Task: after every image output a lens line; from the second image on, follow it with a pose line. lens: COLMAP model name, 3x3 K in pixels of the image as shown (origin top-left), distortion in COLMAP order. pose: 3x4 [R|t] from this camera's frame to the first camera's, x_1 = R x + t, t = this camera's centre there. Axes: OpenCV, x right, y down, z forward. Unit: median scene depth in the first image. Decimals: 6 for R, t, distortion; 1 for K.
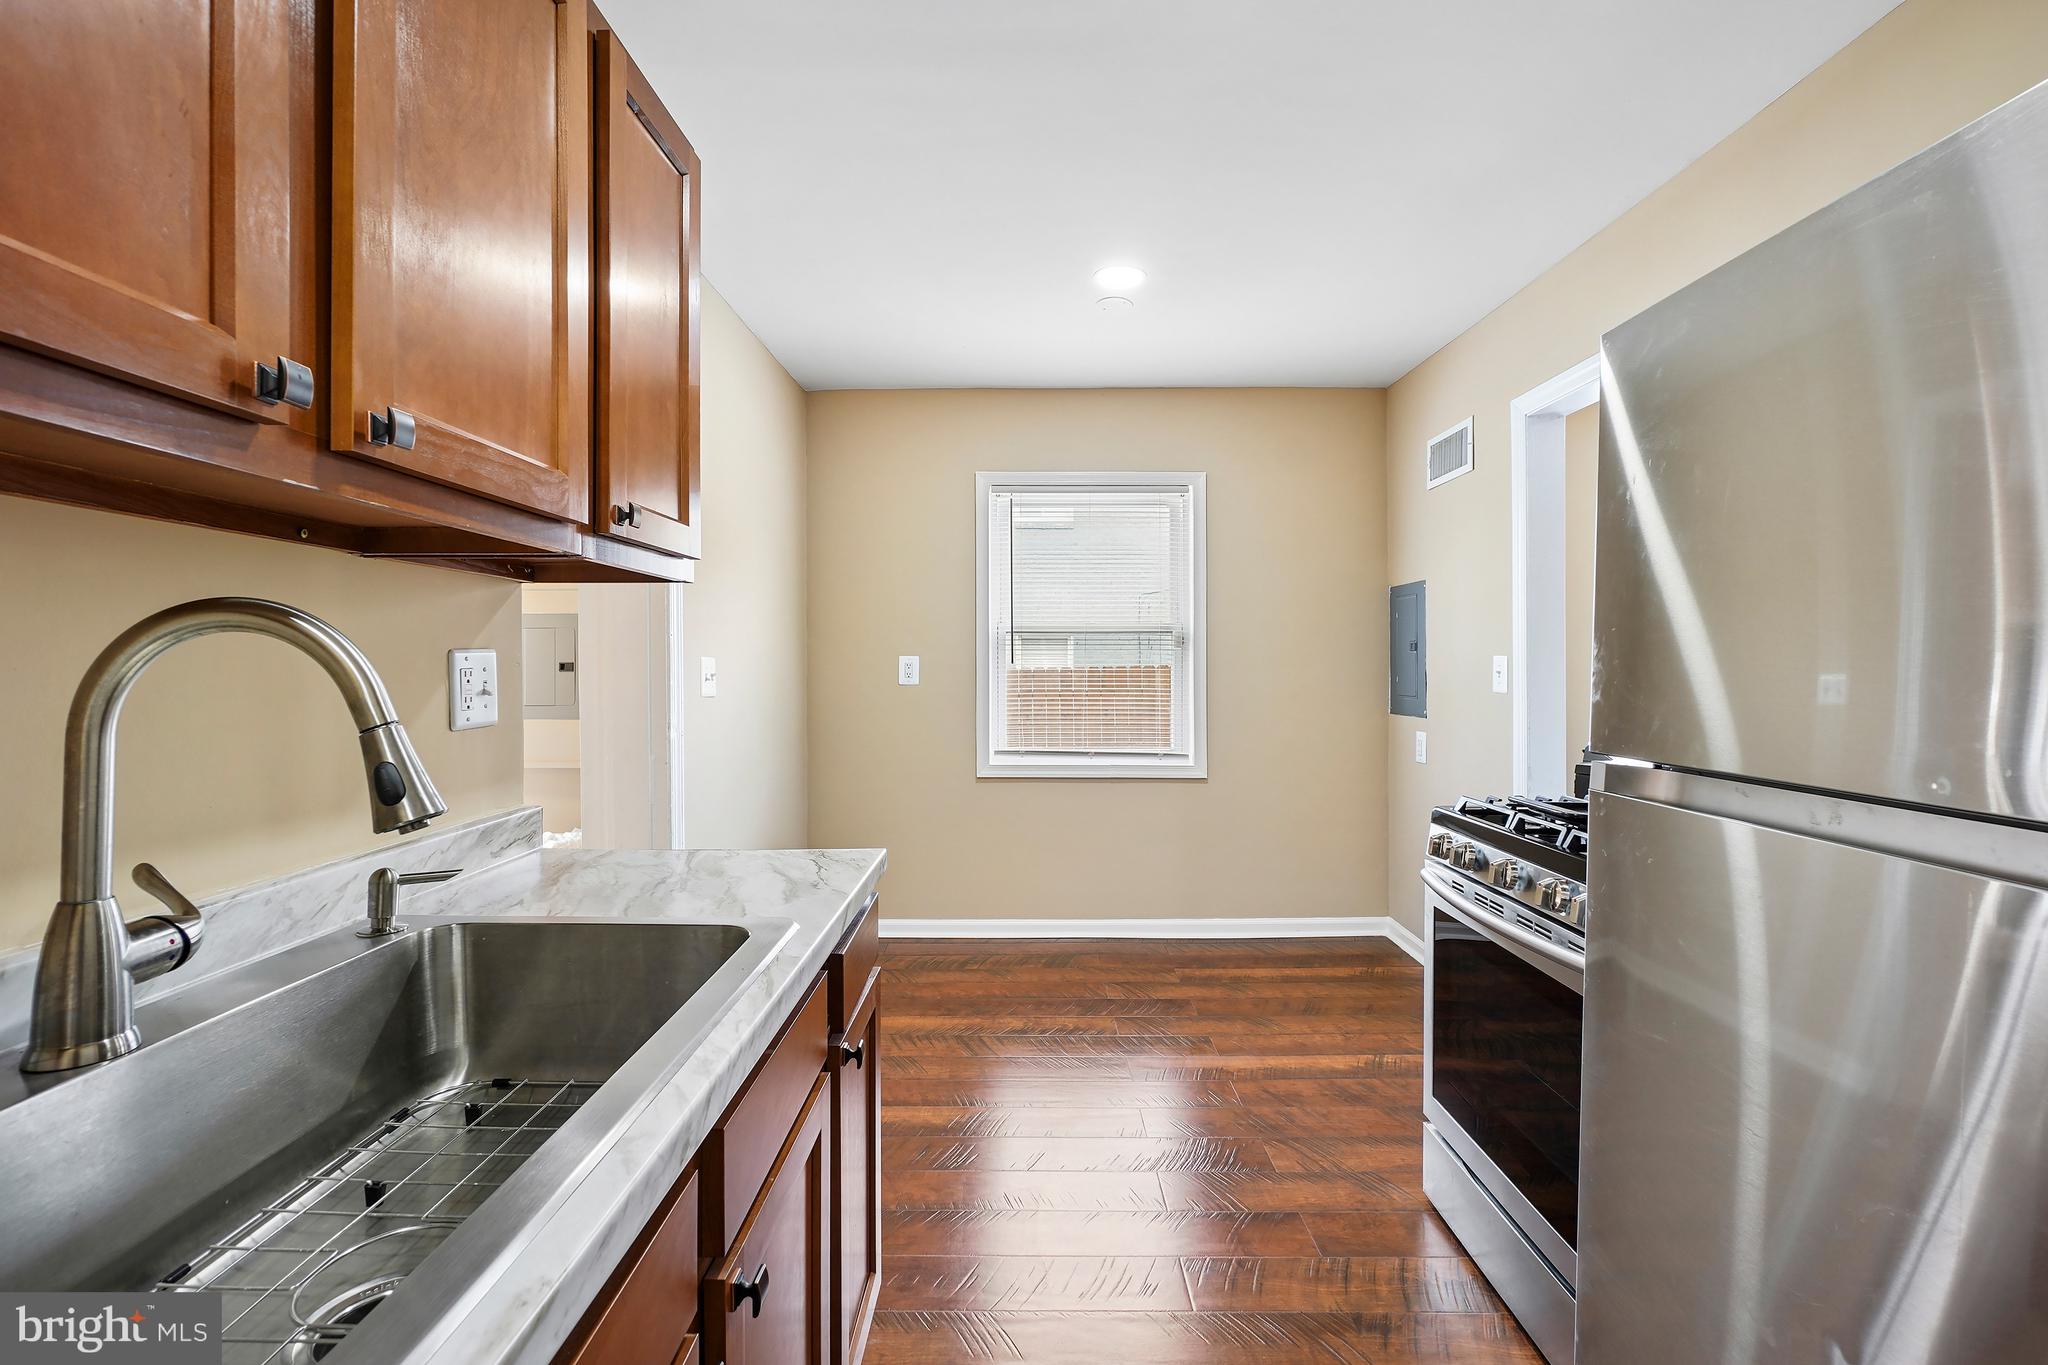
lens RADIAL K [[886.9, 0, 1029.6], [0, 886.9, 675.3], [0, 0, 1]] dist [-0.012683, 0.006054]
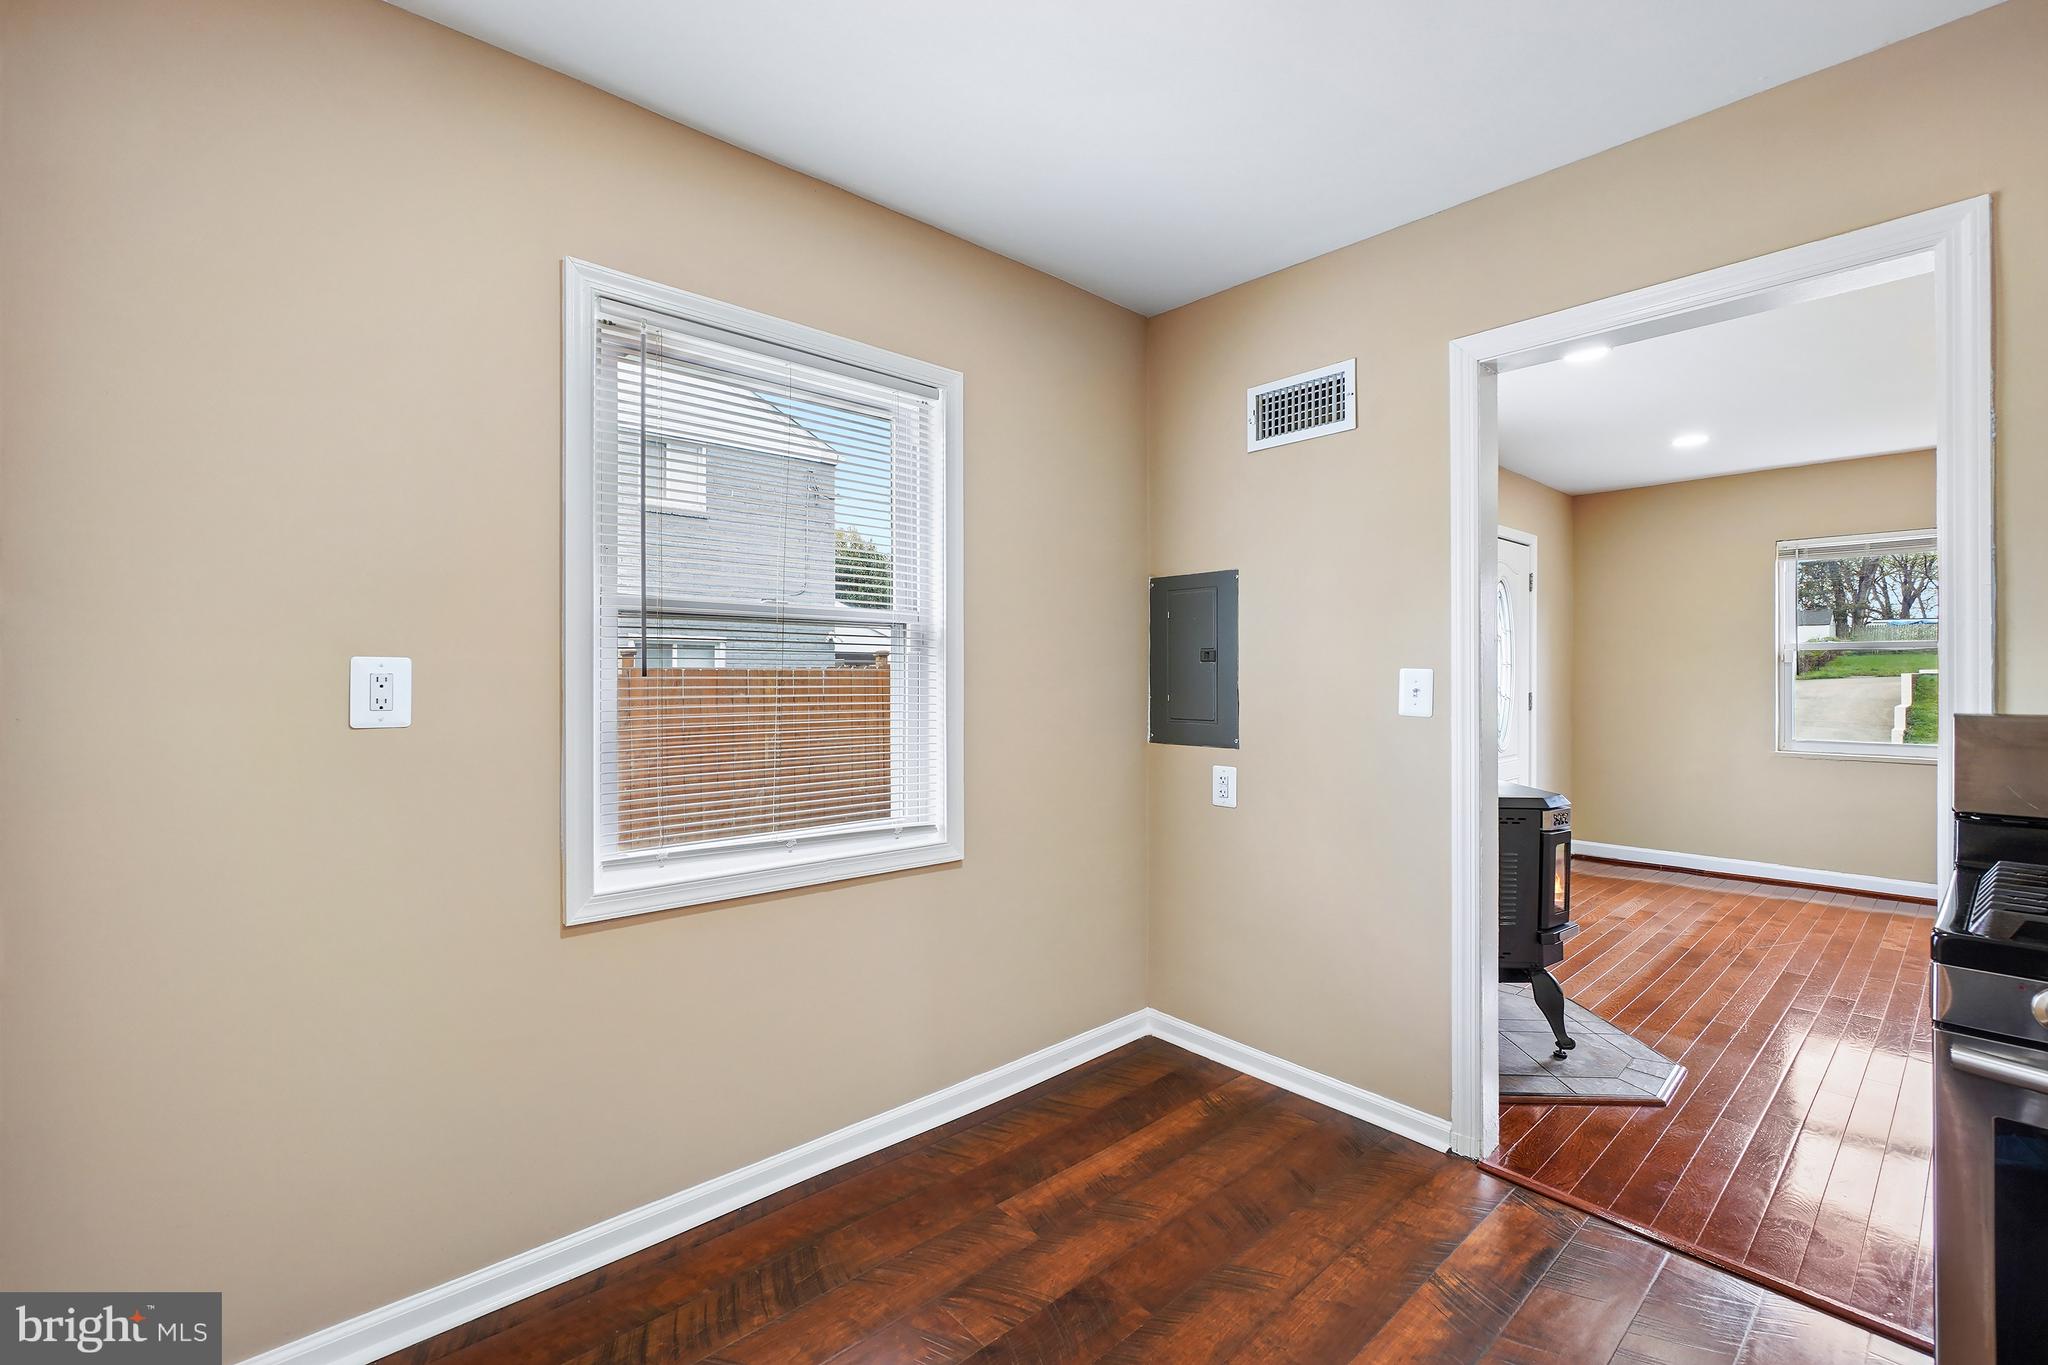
lens RADIAL K [[886.9, 0, 1031.7], [0, 886.9, 681.7], [0, 0, 1]] dist [-0.012683, 0.006054]
pose [[0.741088, -0.001447, 0.671407, -0.200437], [0.004698, 0.999984, -0.003031, -0.008586], [-0.671392, 0.005400, 0.741083, 0.540711]]
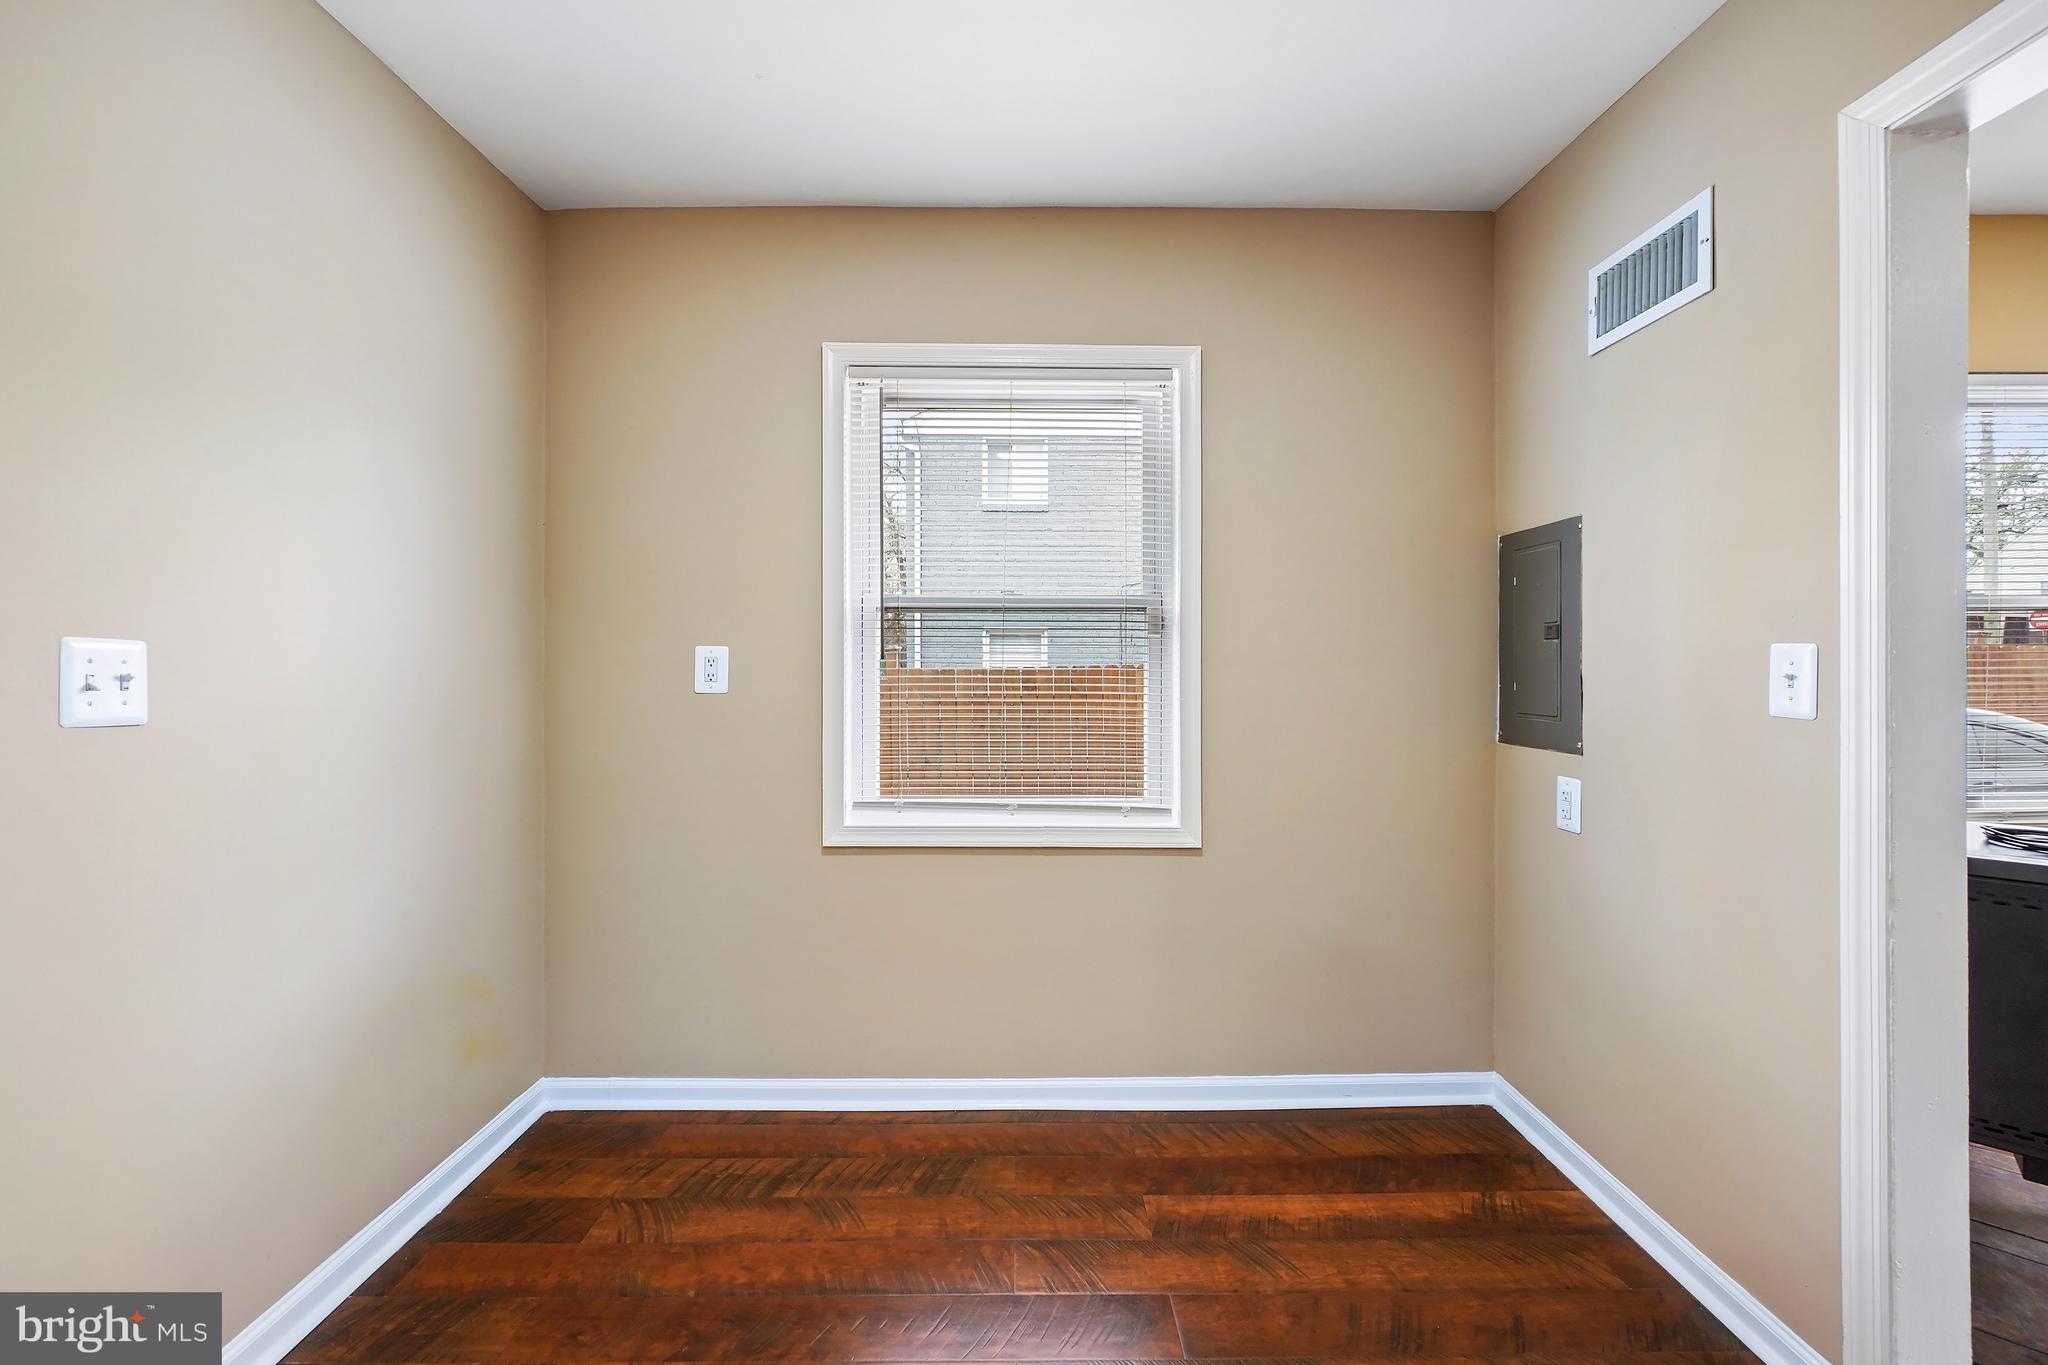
lens RADIAL K [[886.9, 0, 1025.0], [0, 886.9, 673.8], [0, 0, 1]] dist [-0.012683, 0.006054]
pose [[0.999967, 0.003131, 0.007522, 0.079861], [-0.003120, 0.999994, -0.001412, -0.002781], [-0.007527, 0.001388, 0.999971, 0.421368]]
